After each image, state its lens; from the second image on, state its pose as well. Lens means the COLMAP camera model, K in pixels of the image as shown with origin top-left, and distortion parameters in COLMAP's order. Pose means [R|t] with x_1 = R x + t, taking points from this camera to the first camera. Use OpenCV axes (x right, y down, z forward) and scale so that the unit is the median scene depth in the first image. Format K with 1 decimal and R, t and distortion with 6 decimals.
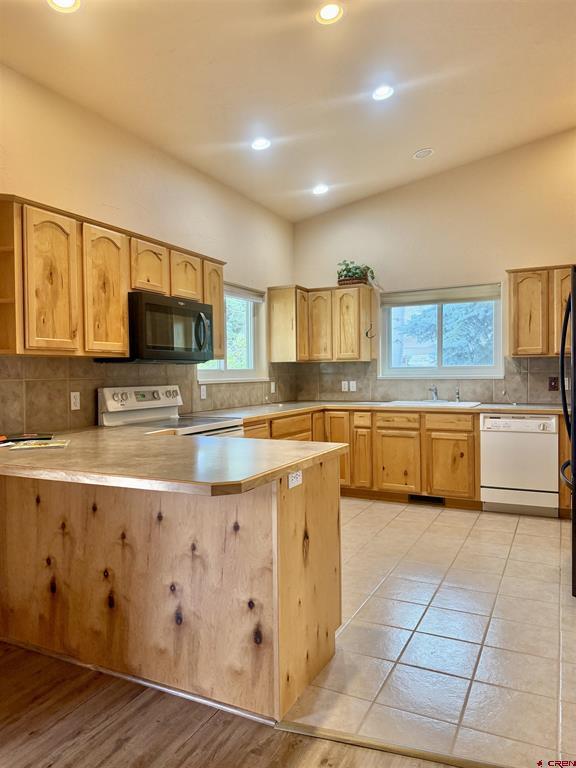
lens RADIAL K [[525.8, 0, 284.7], [0, 525.8, 379.5], [0, 0, 1]] dist [0.034768, -0.031361]
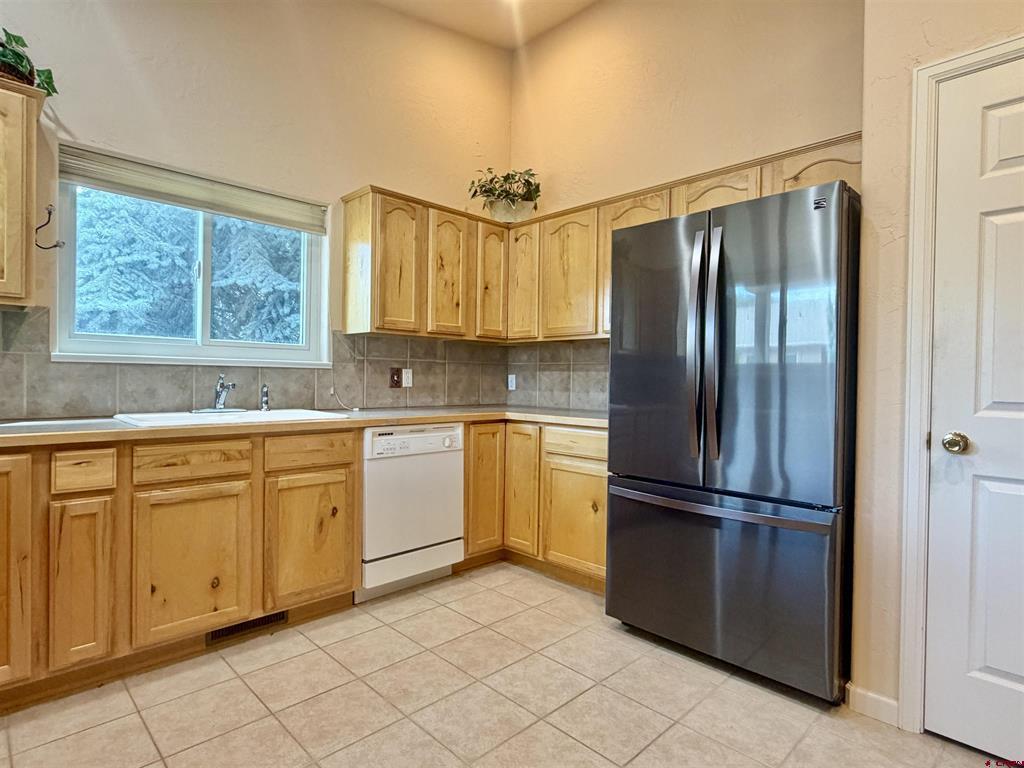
lens RADIAL K [[550.0, 0, 513.0], [0, 550.0, 384.4], [0, 0, 1]] dist [-0.001588, -0.000450]
pose [[0.315319, 0.007243, 0.948958, -0.123638], [-0.006108, 0.999966, -0.005603, 0.021284], [-0.948966, -0.004029, 0.315352, 0.692318]]
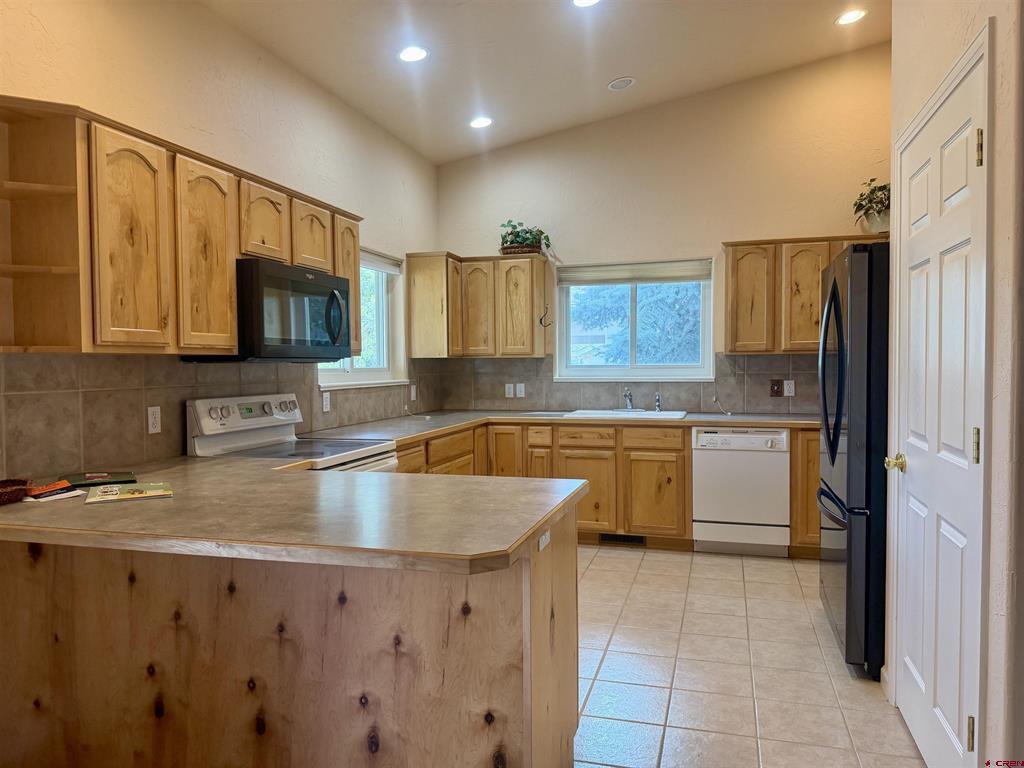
lens RADIAL K [[701.0, 0, 501.6], [0, 701.0, 387.1], [0, 0, 1]] dist [0.034768, -0.031361]
pose [[0.984898, -0.001508, 0.173126, -0.087489], [-0.001810, 0.999818, 0.019005, -0.013893], [-0.173123, -0.019031, 0.984716, 0.033518]]
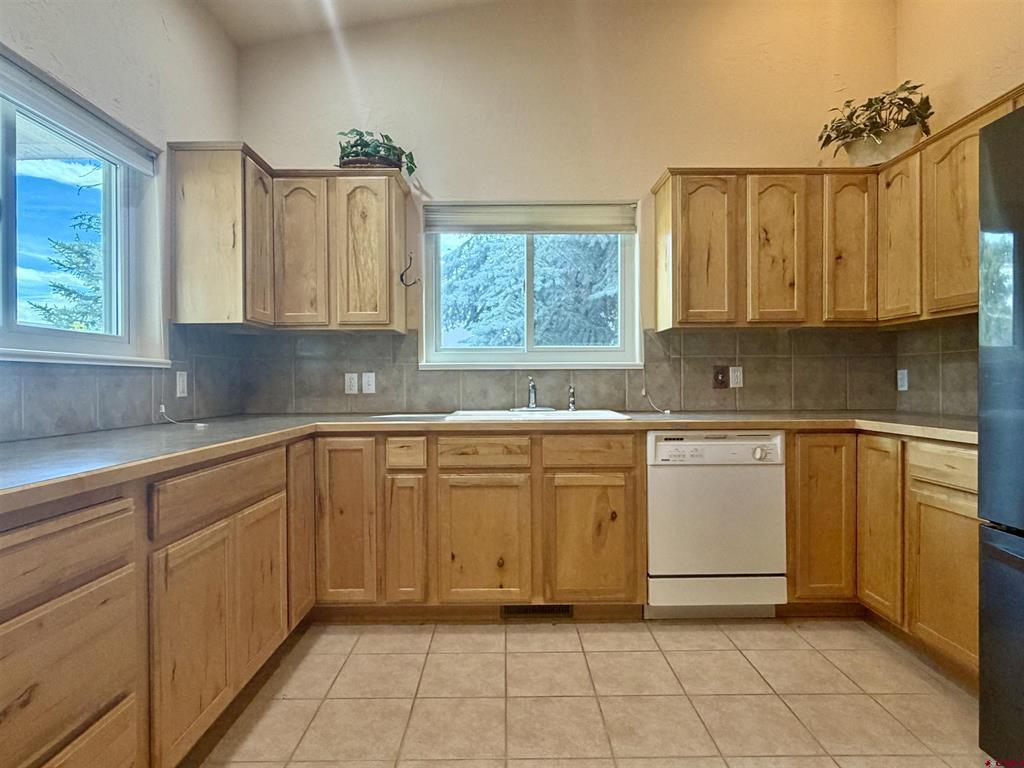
lens RADIAL K [[550.0, 0, 506.6], [0, 550.0, 386.1], [0, 0, 1]] dist [-0.001588, -0.000450]
pose [[0.888814, 0.004083, 0.458250, 0.008743], [0.000458, 0.999952, -0.009798, 0.026298], [-0.458268, 0.008919, 0.888769, 0.608033]]
